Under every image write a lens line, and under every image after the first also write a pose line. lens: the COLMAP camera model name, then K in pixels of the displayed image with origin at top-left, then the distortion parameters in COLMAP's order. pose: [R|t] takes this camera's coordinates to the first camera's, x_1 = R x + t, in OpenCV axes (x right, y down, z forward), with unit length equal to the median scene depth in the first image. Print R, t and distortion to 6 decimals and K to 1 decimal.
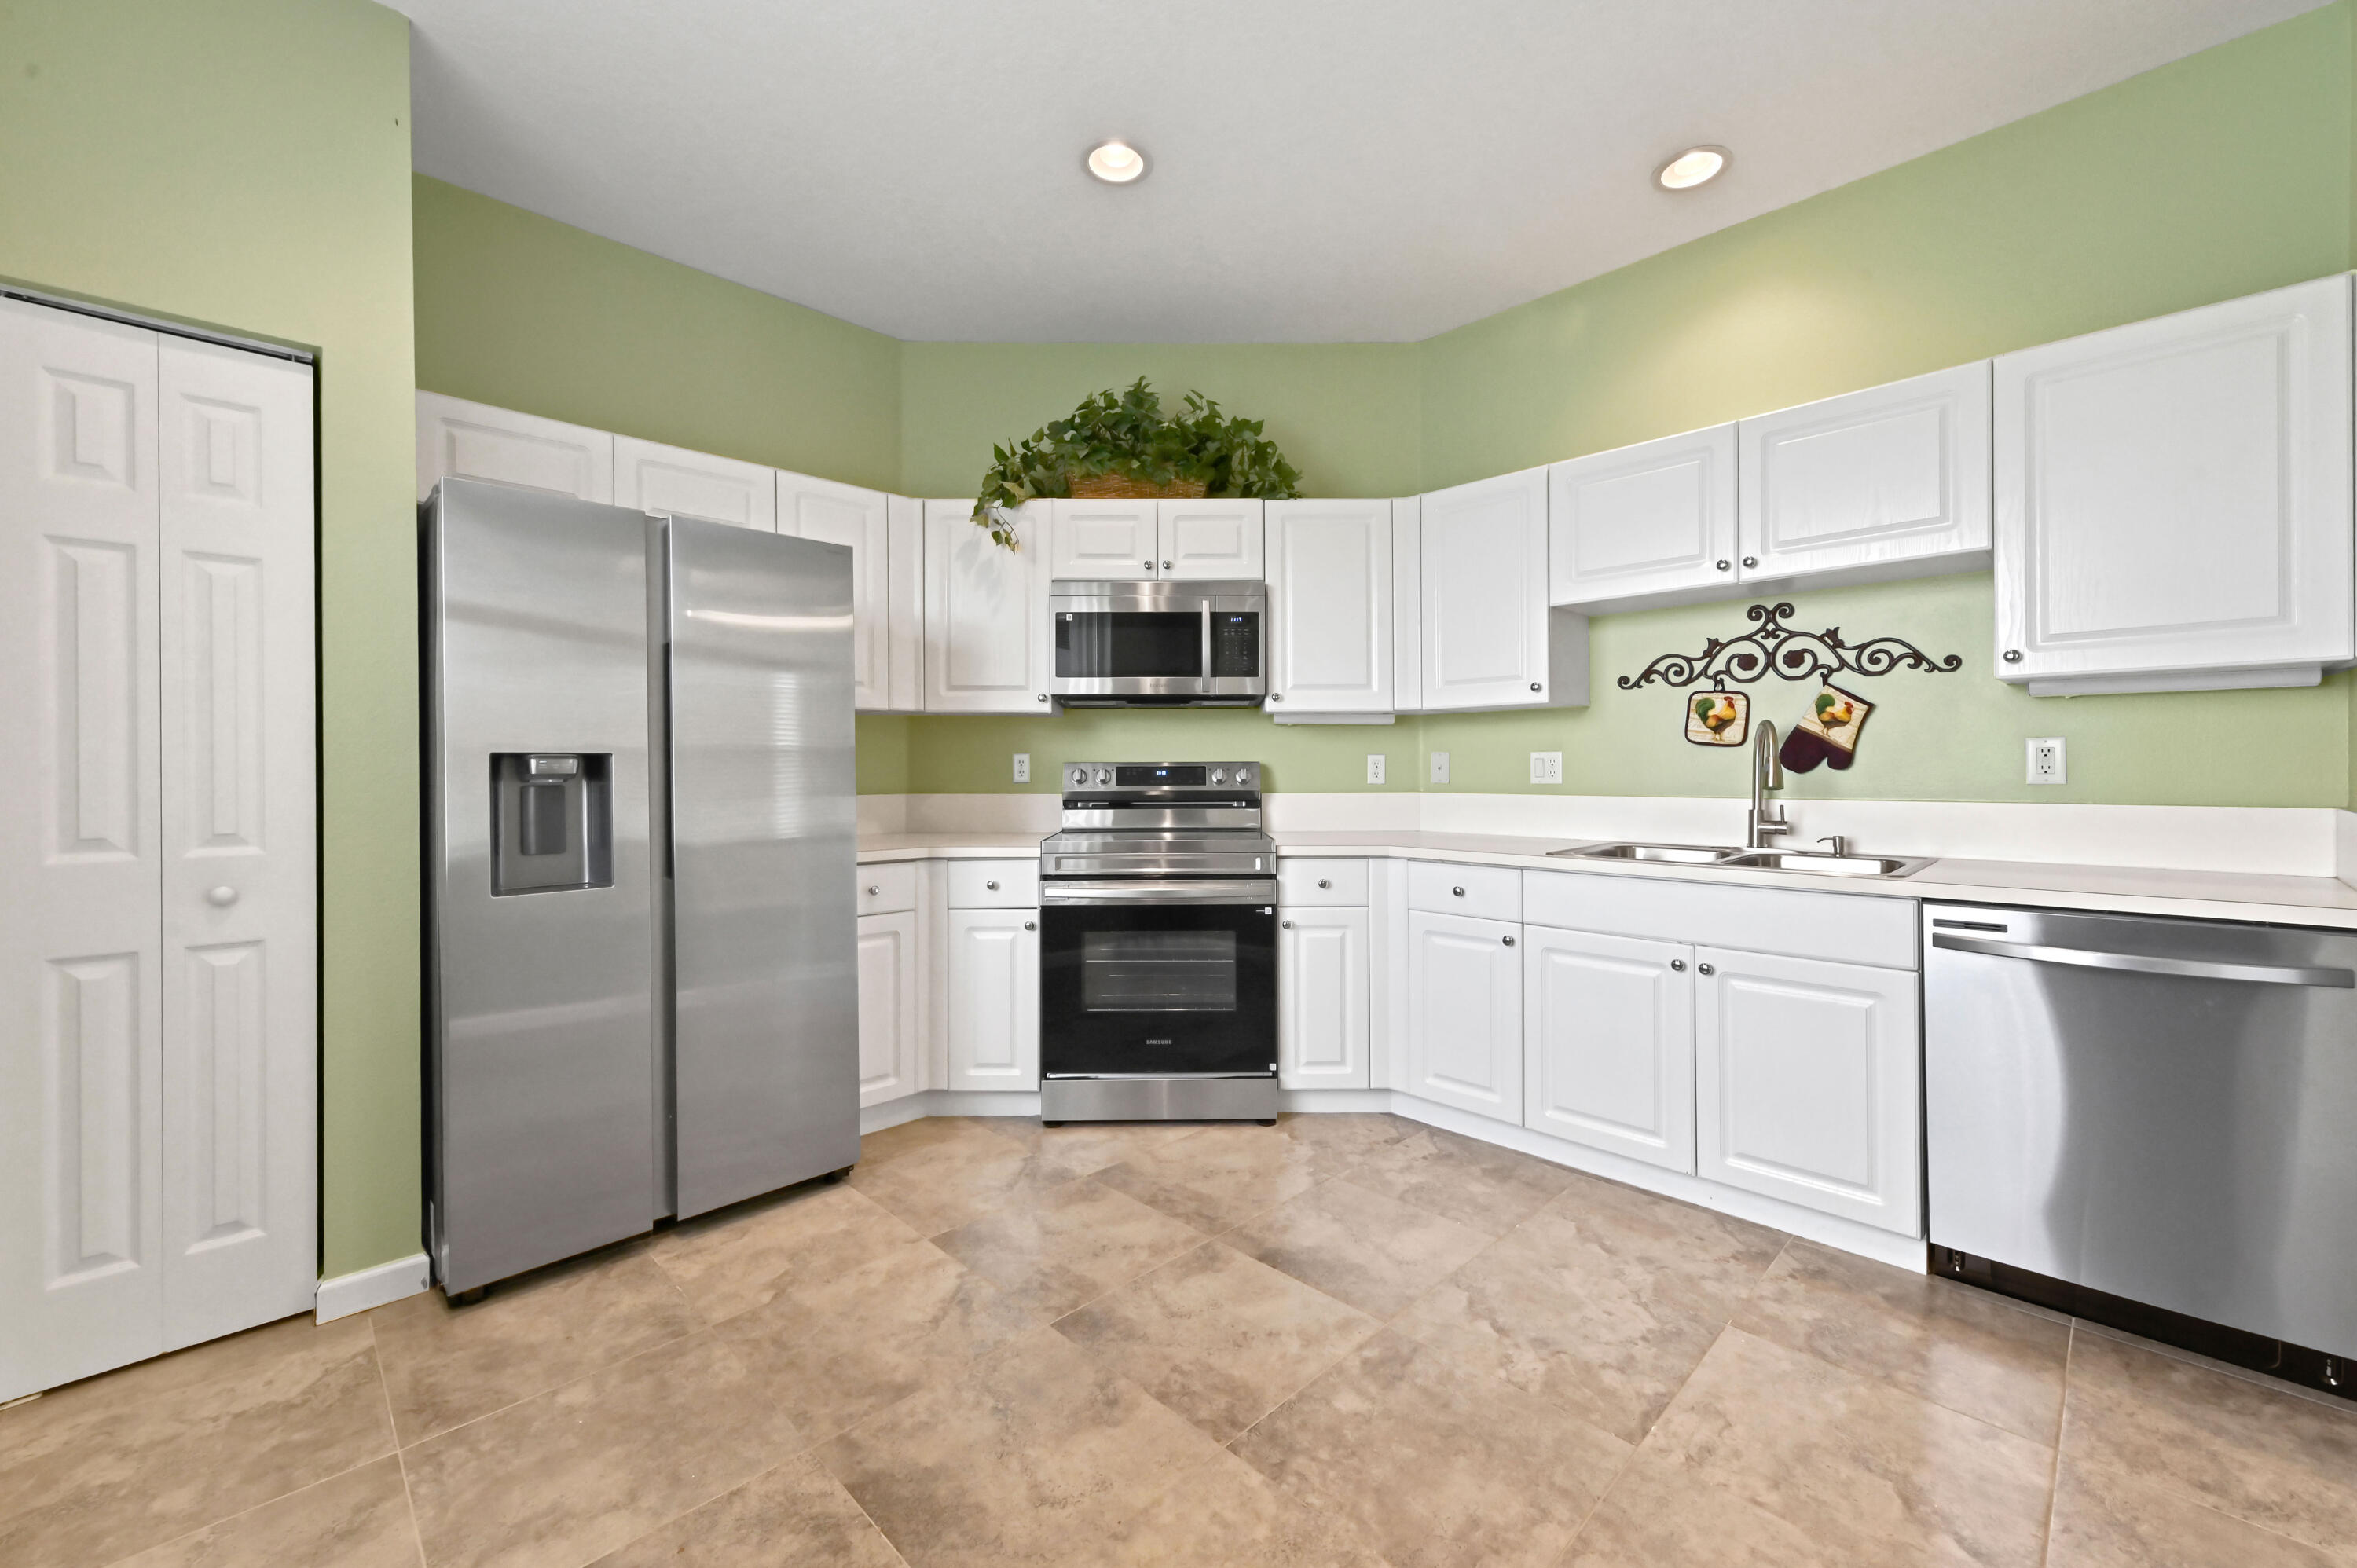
lens RADIAL K [[938.3, 0, 1141.8], [0, 938.3, 769.0], [0, 0, 1]] dist [0.004570, -0.000115]
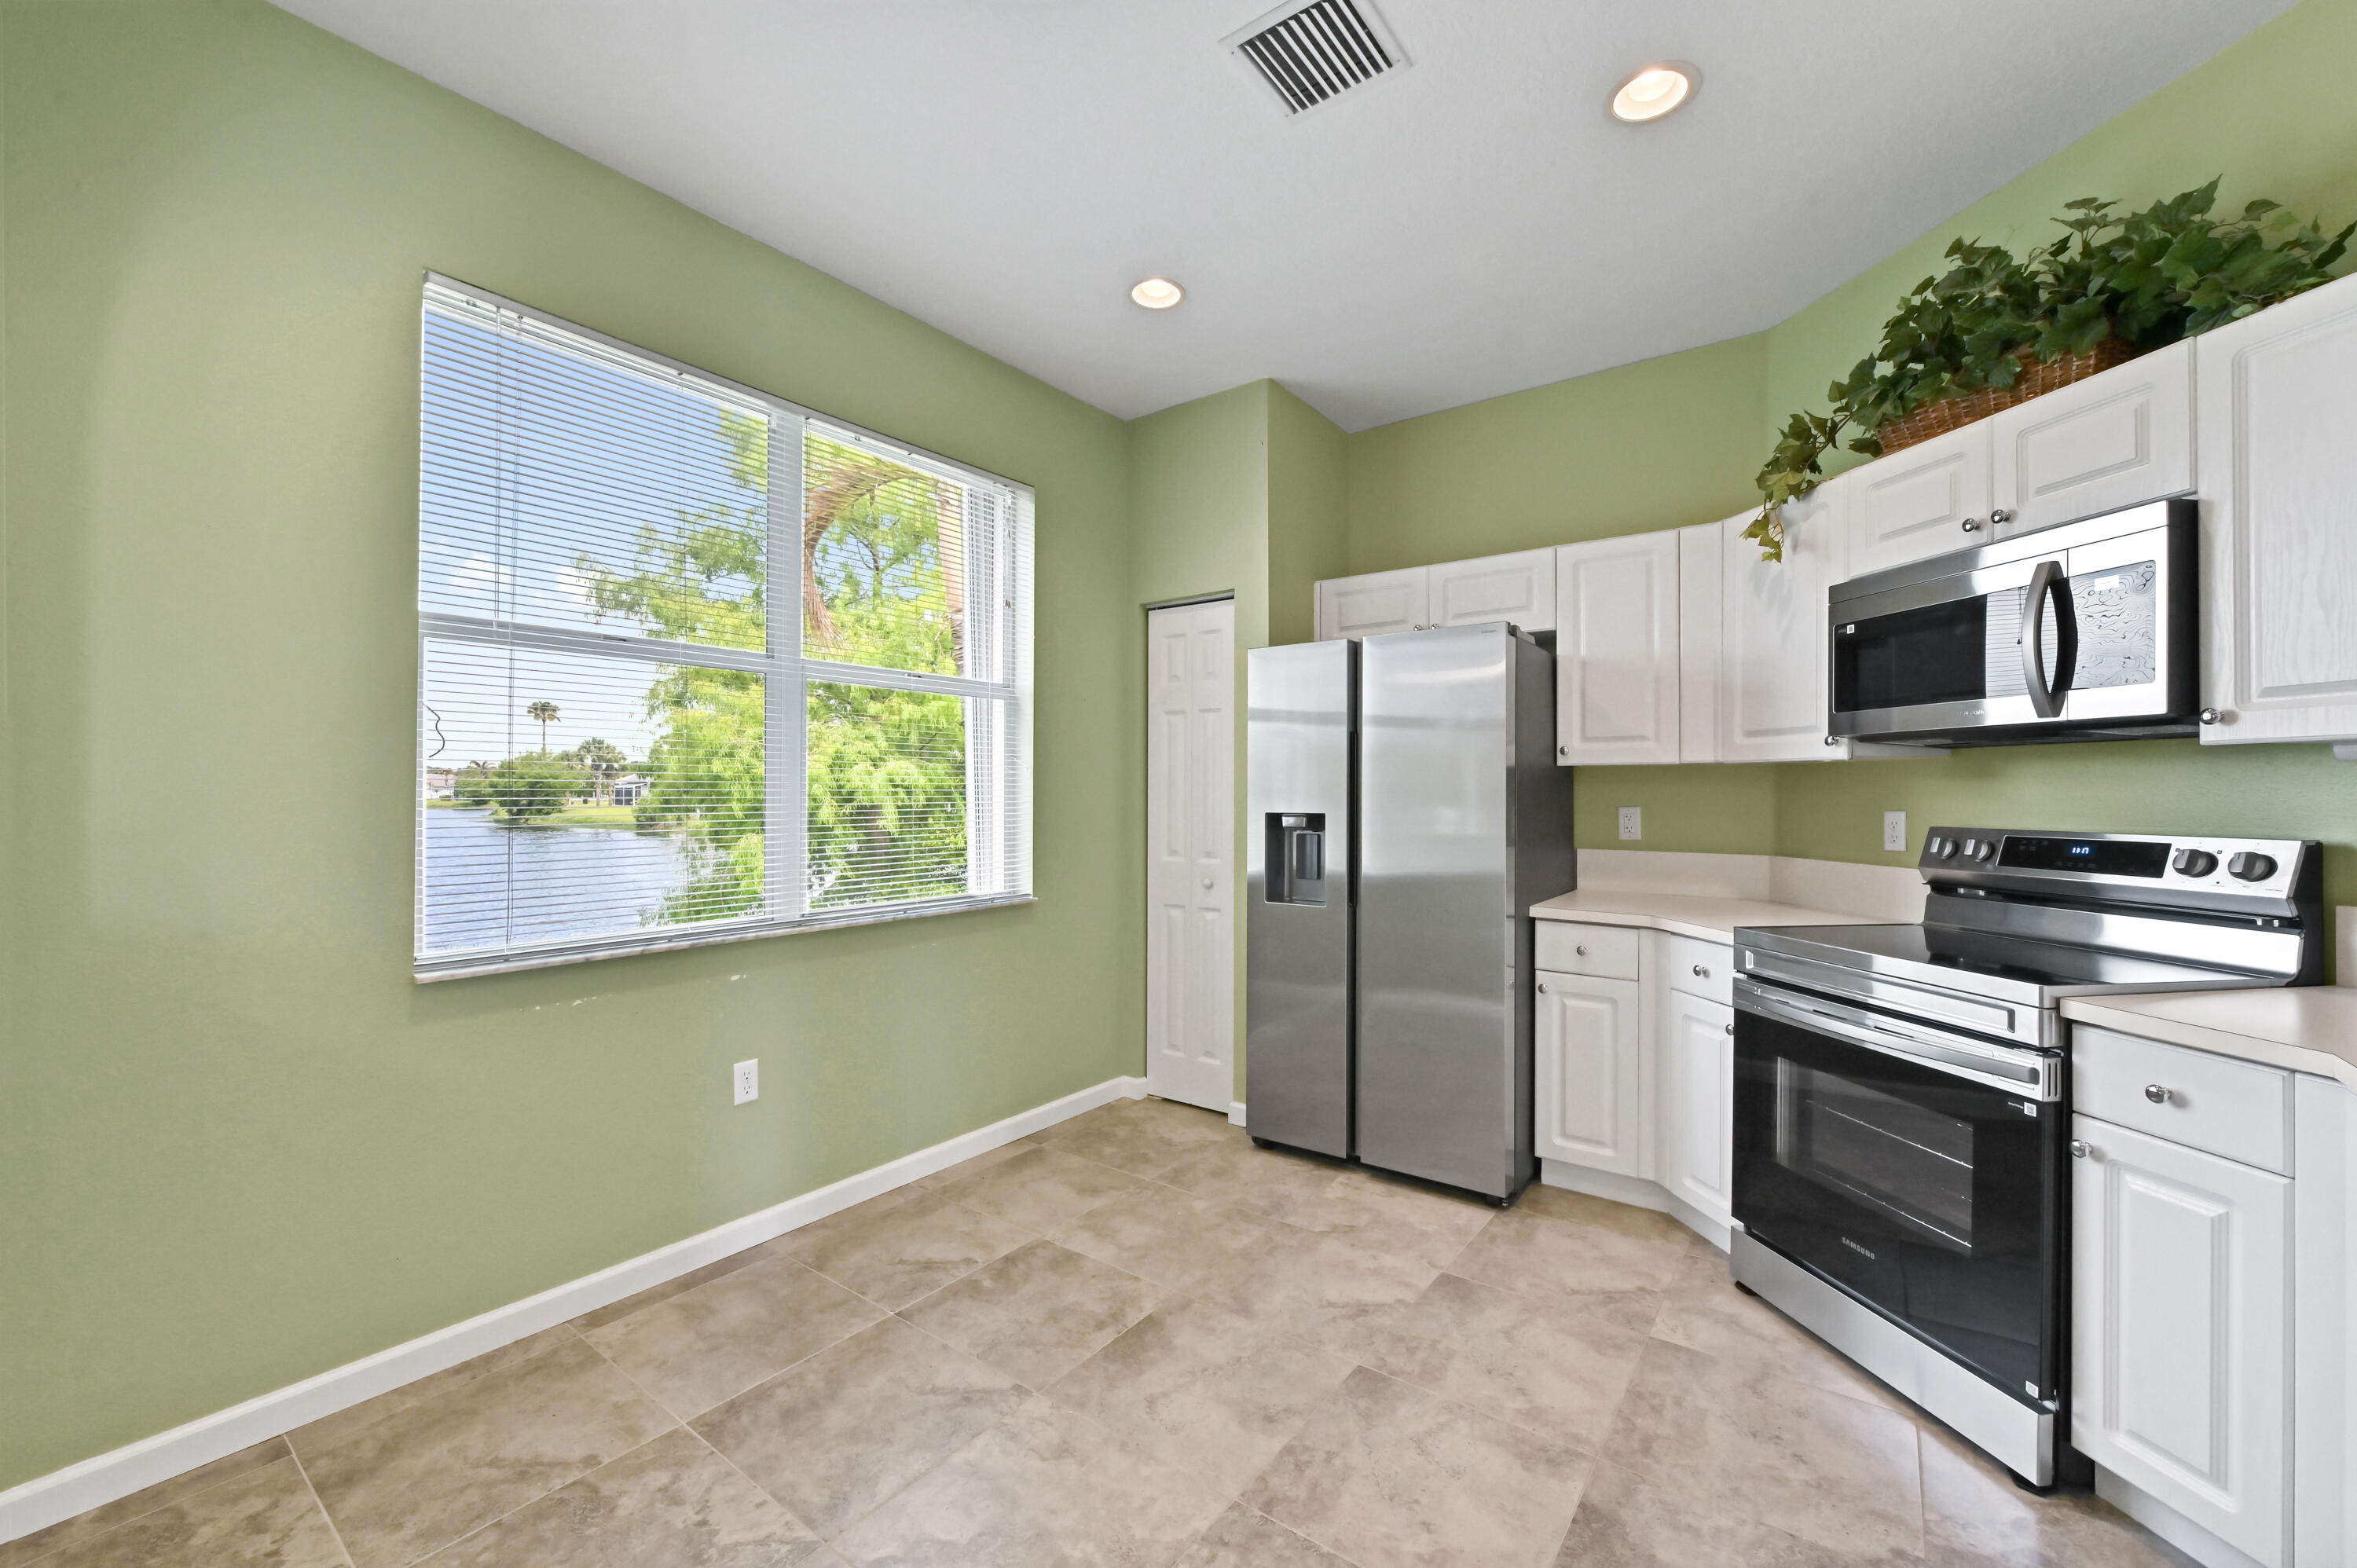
lens RADIAL K [[925.4, 0, 1209.5], [0, 925.4, 785.5], [0, 0, 1]] dist [0.000600, 0.000037]
pose [[0.189141, -0.001667, -0.981949, 0.701378], [-0.001891, 0.999996, -0.002062, -0.049762], [0.981948, 0.002247, 0.189137, 0.491373]]
